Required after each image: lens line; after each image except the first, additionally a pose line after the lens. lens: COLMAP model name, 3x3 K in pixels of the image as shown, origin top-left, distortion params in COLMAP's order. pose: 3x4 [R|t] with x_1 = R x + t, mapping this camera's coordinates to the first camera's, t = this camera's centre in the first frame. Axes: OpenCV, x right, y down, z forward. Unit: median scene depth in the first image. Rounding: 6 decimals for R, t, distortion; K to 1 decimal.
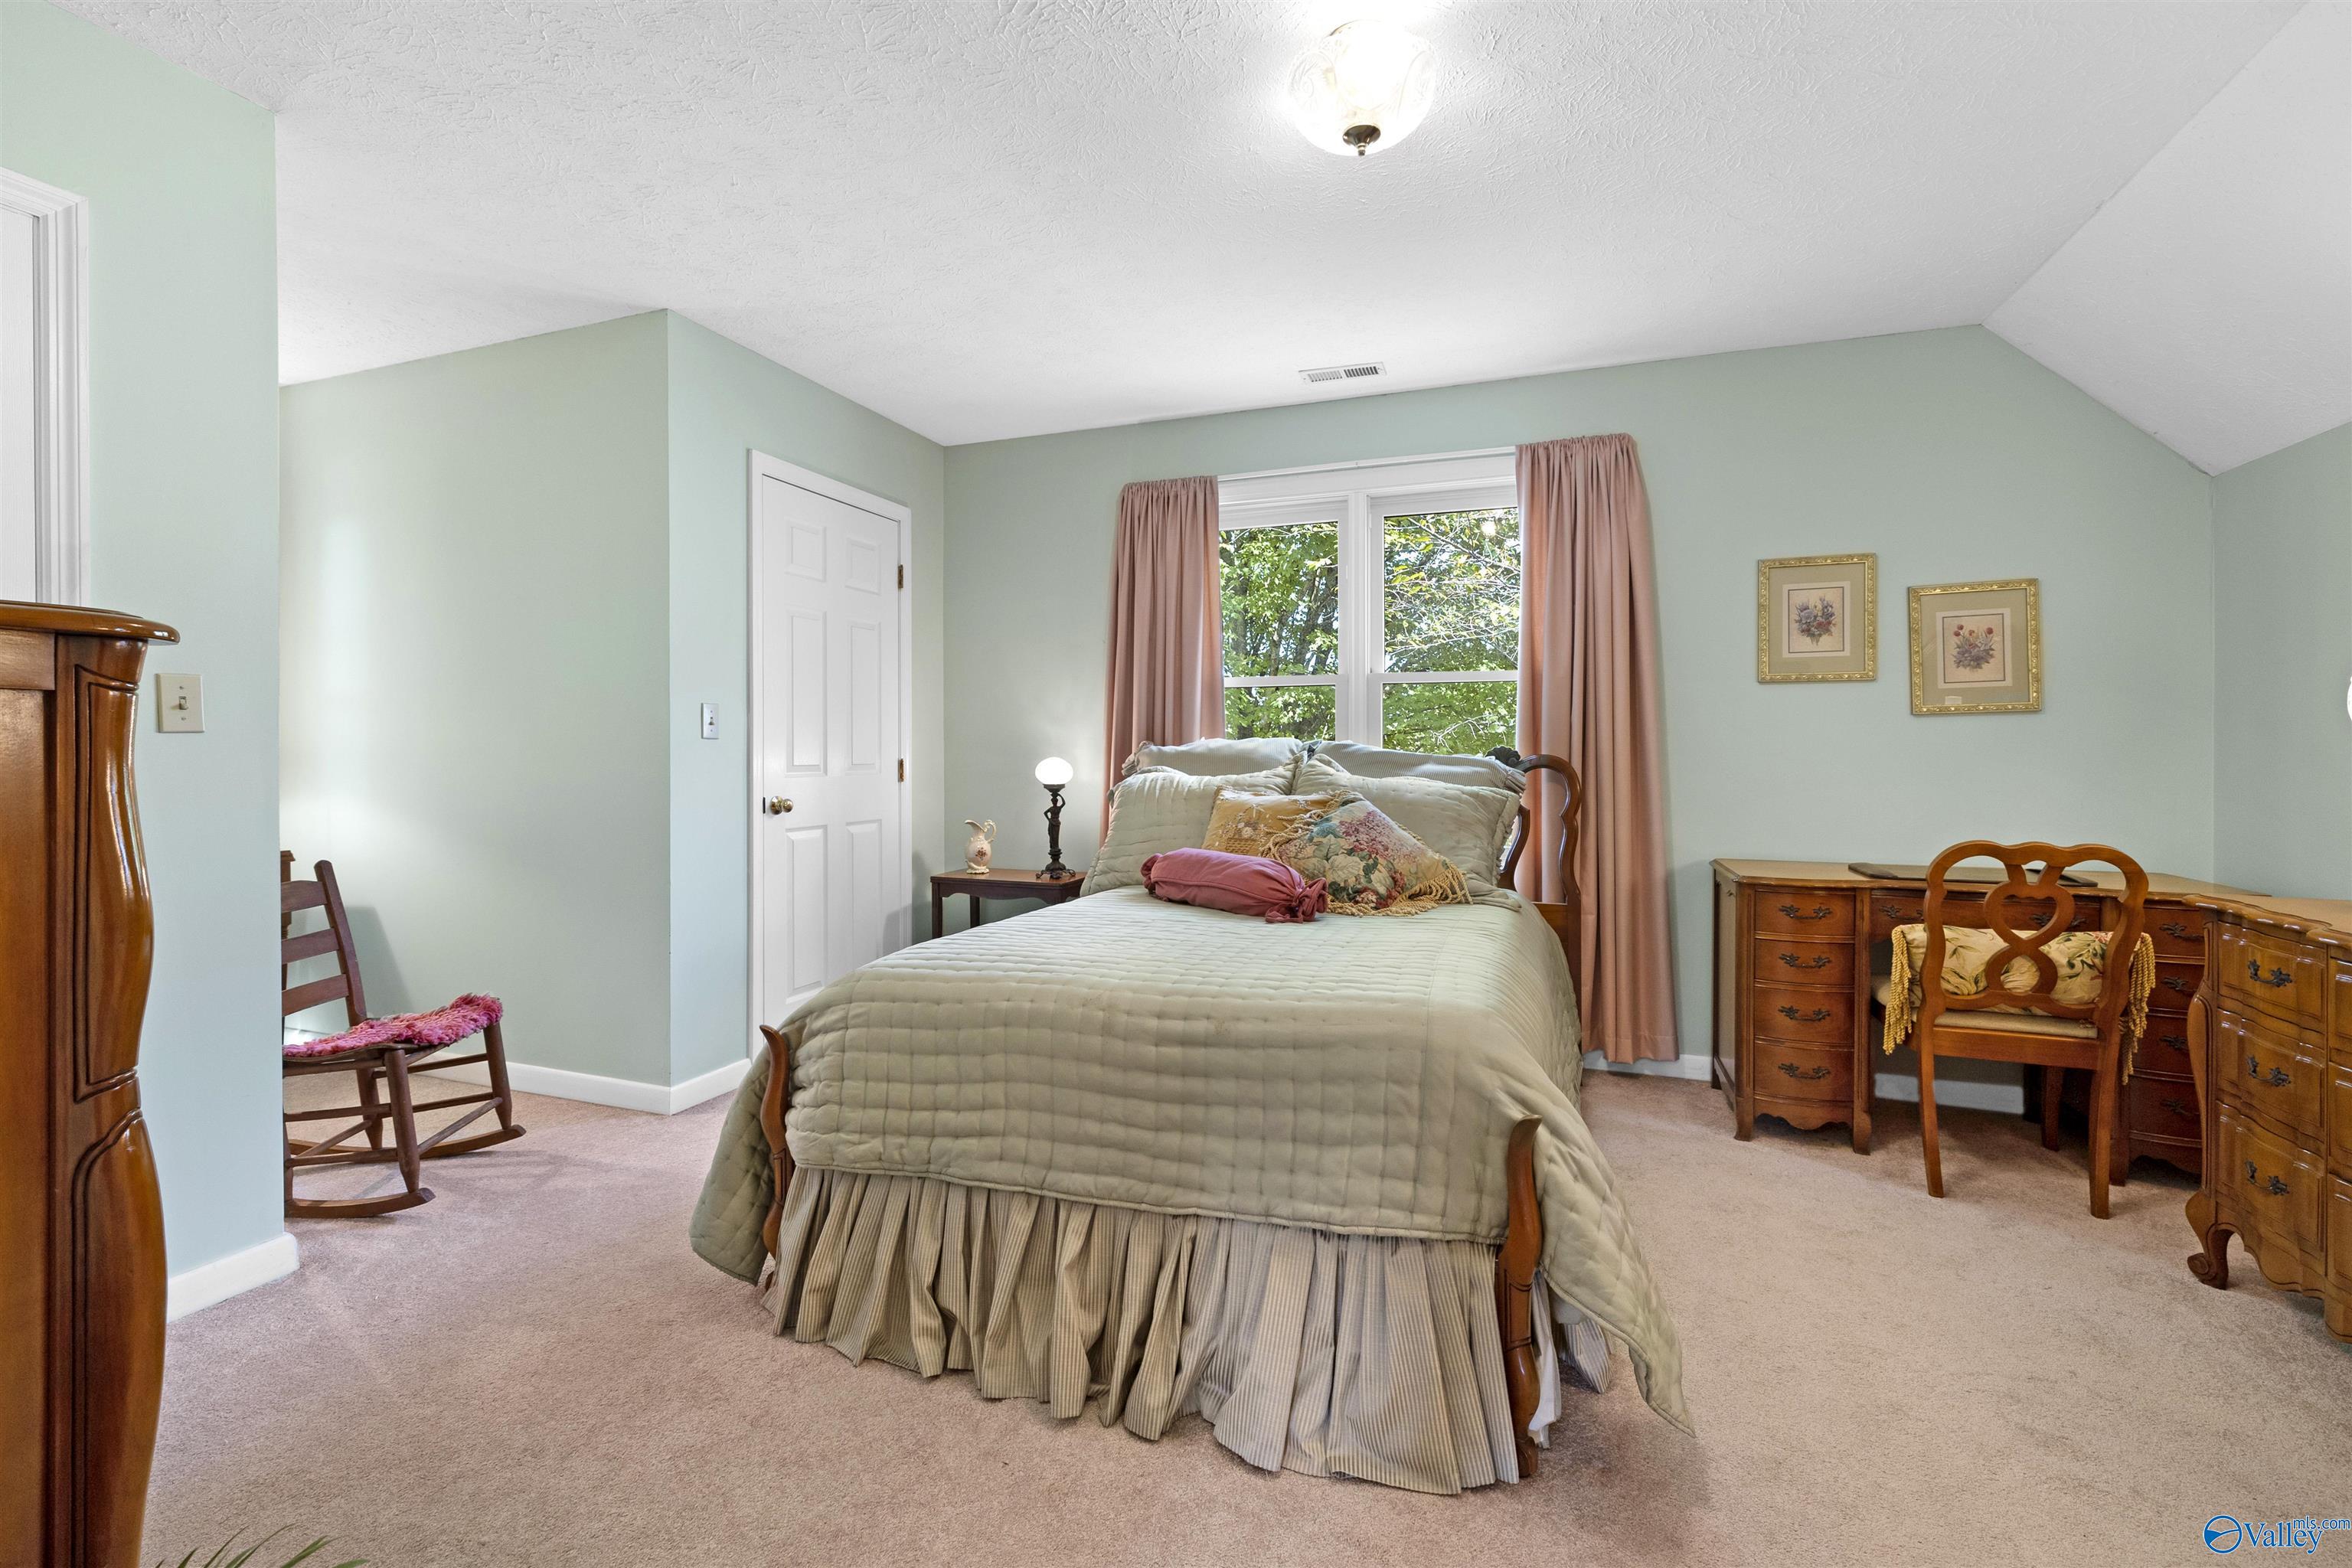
lens RADIAL K [[1014.2, 0, 1180.5], [0, 1014.2, 776.4], [0, 0, 1]] dist [0.003091, 0.000341]
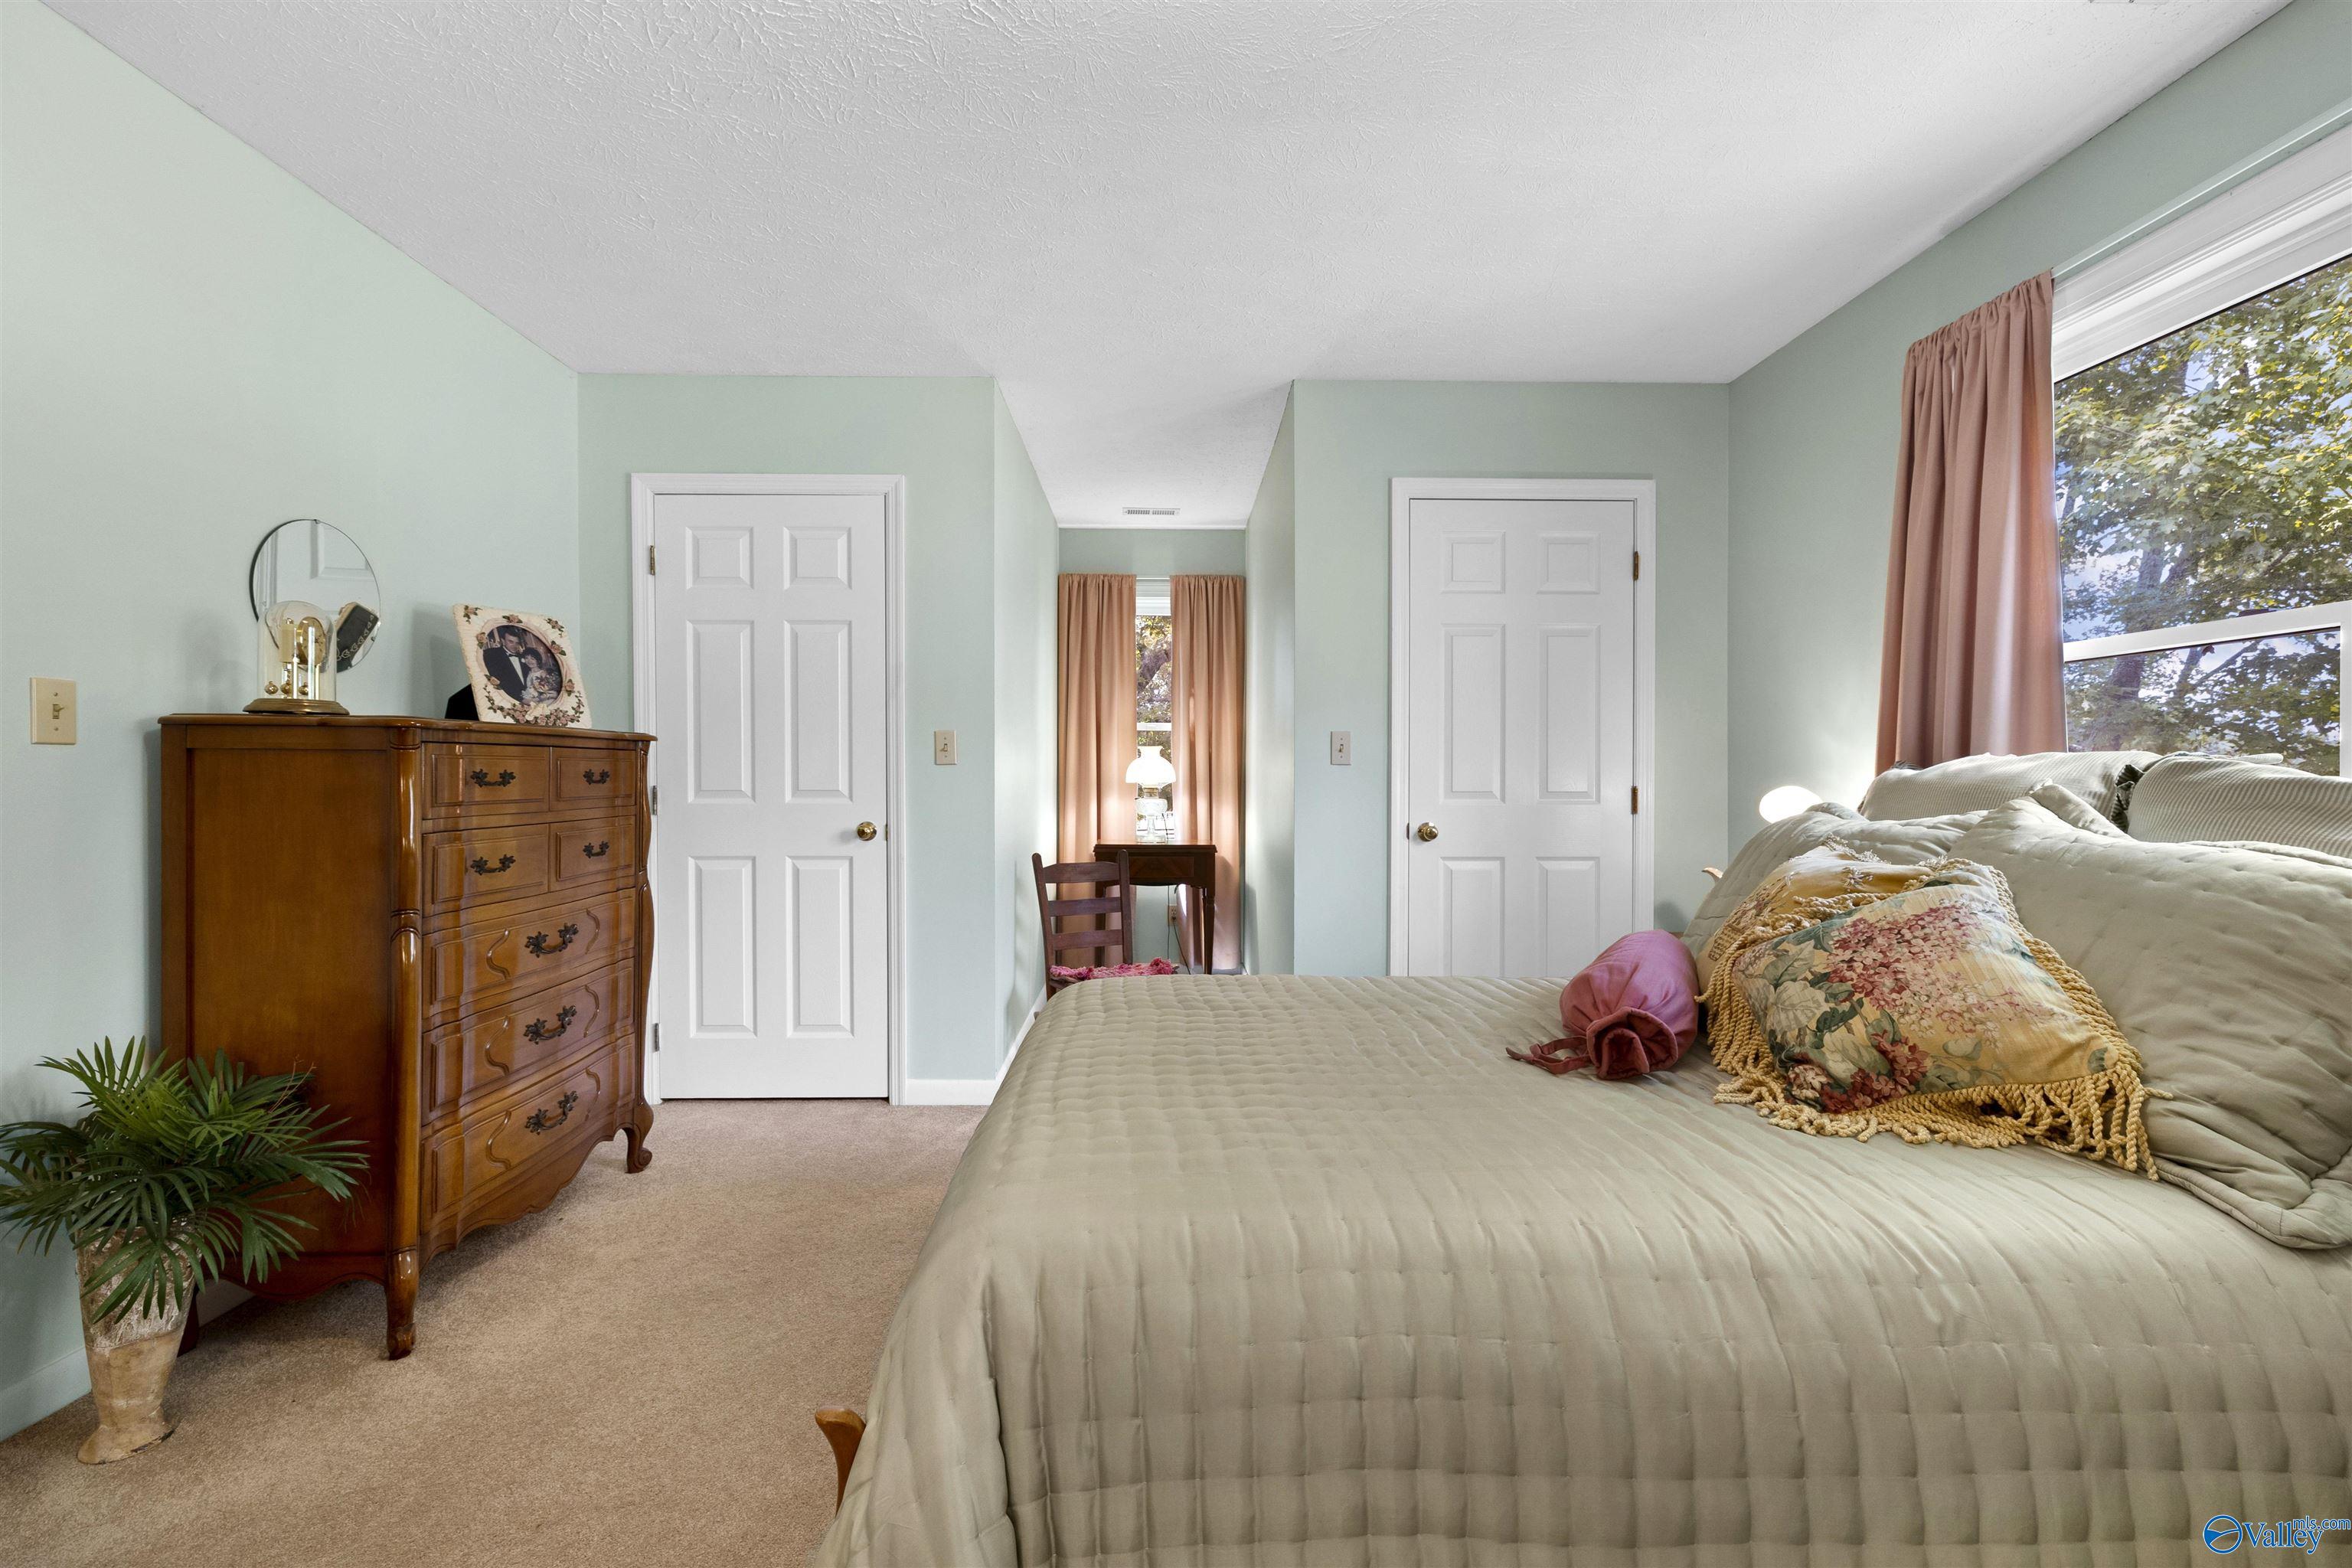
lens RADIAL K [[1014.2, 0, 1180.5], [0, 1014.2, 776.4], [0, 0, 1]] dist [0.003091, 0.000341]
pose [[0.351757, 0.002434, -0.936088, 0.416563], [-0.028066, 0.999574, -0.007947, -0.010013], [0.935671, 0.029068, 0.351675, 0.419375]]
